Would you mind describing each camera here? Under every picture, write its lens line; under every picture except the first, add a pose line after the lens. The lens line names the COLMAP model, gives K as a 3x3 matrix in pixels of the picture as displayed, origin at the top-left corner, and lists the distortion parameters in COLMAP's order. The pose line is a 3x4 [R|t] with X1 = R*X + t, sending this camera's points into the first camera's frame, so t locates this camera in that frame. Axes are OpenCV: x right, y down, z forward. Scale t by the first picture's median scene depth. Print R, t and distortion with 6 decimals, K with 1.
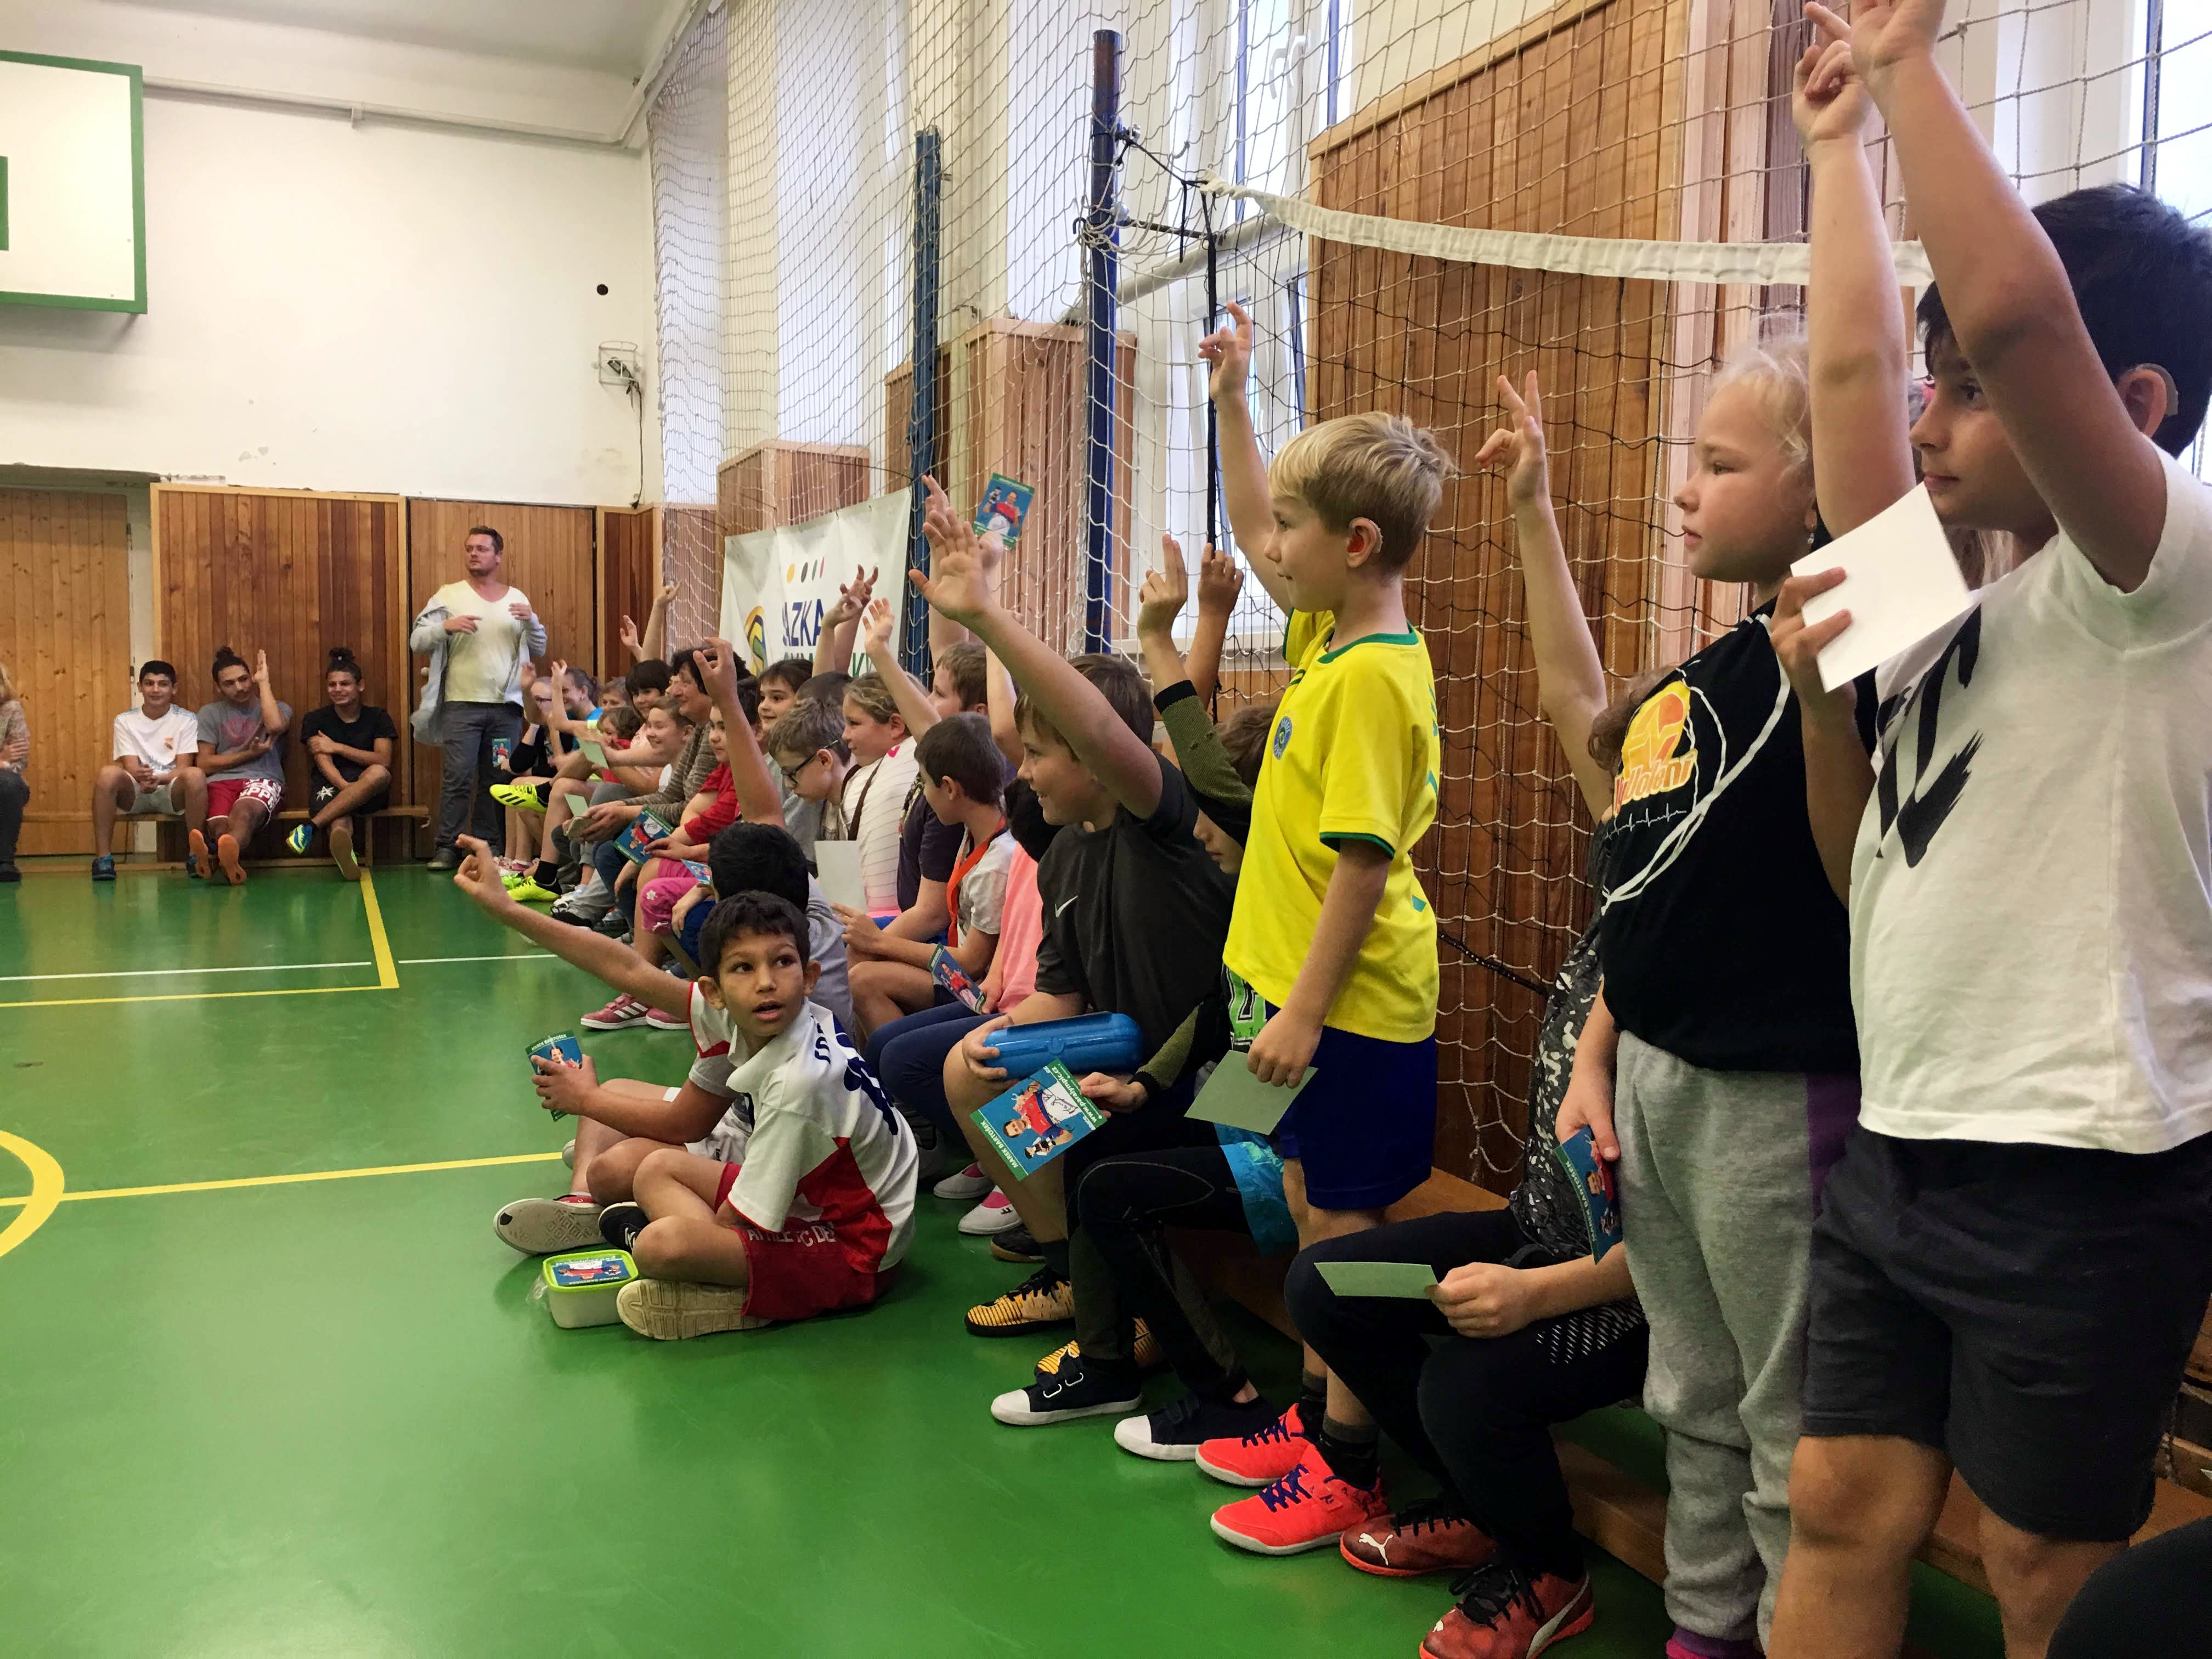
lens RADIAL K [[1954.0, 0, 1101.7], [0, 1954.0, 829.5], [0, 0, 1]] dist [0.060634, -0.042531]
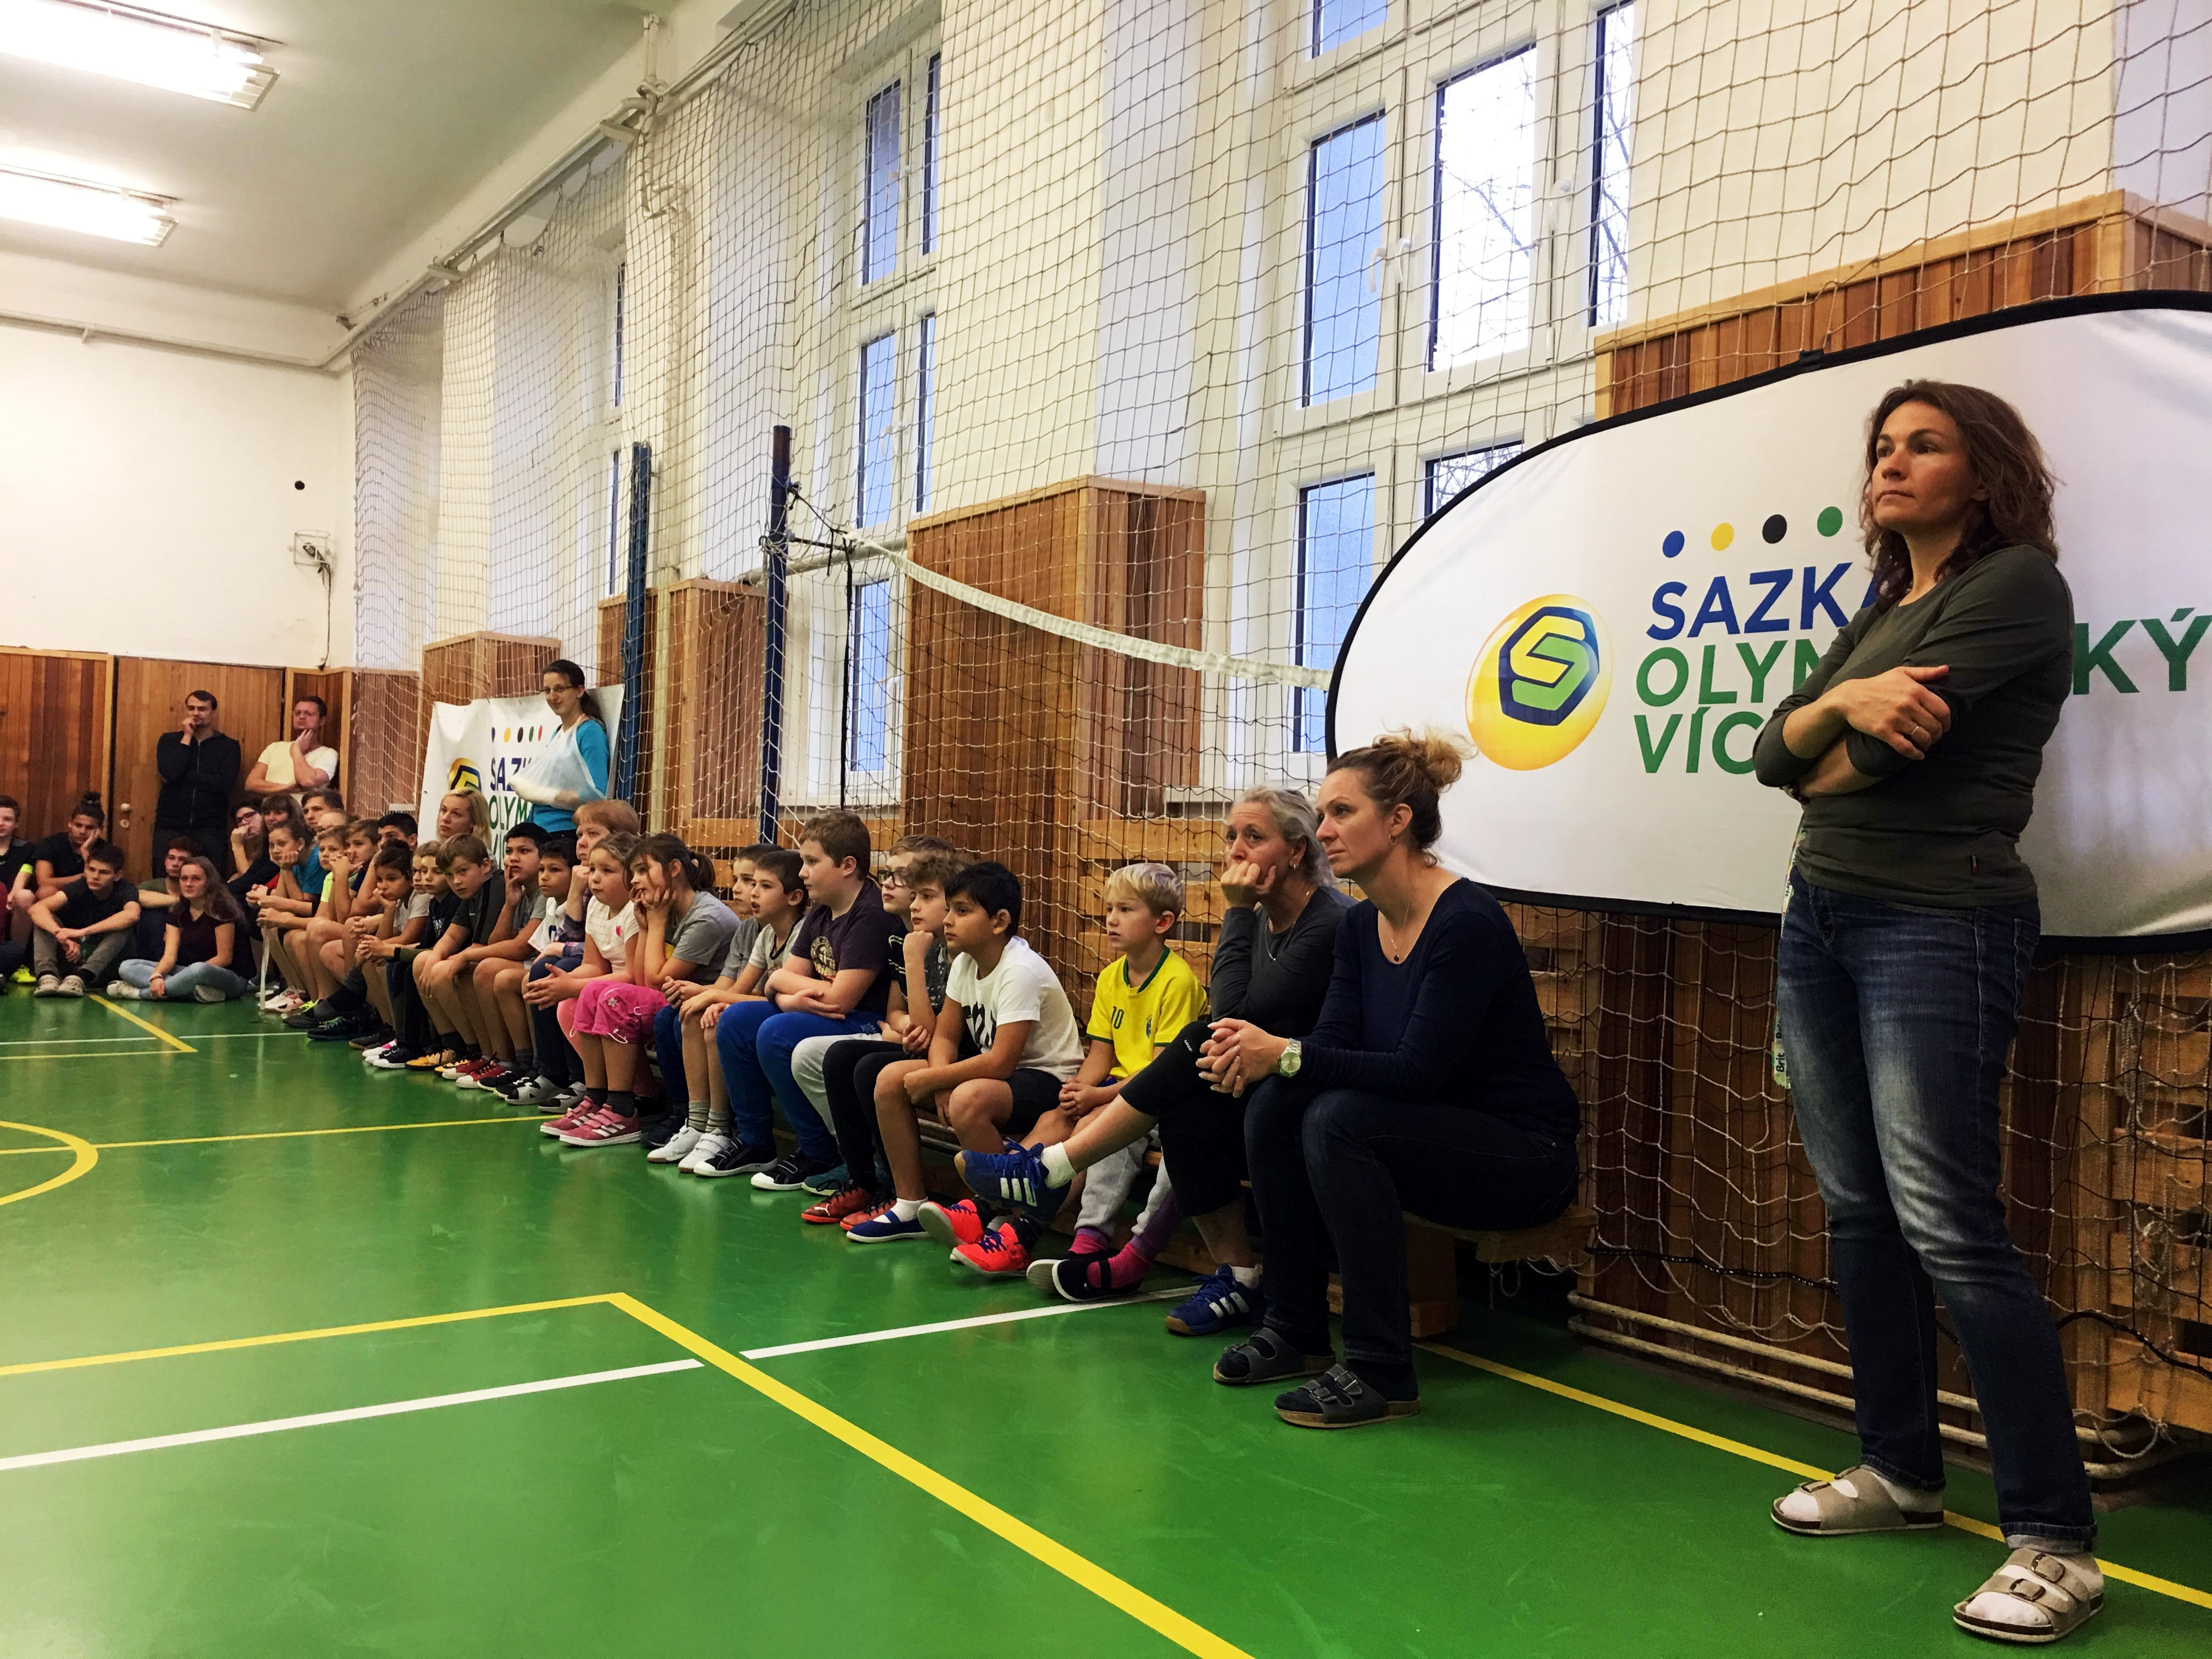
lens RADIAL K [[1954.0, 0, 1119.0], [0, 1954.0, 823.5], [0, 0, 1]] dist [0.060634, -0.042531]
pose [[0.976805, 0.016432, 0.213497, -0.046110], [0.000110, 0.997012, -0.077240, 0.031108], [-0.214128, 0.075472, 0.973885, -0.421579]]
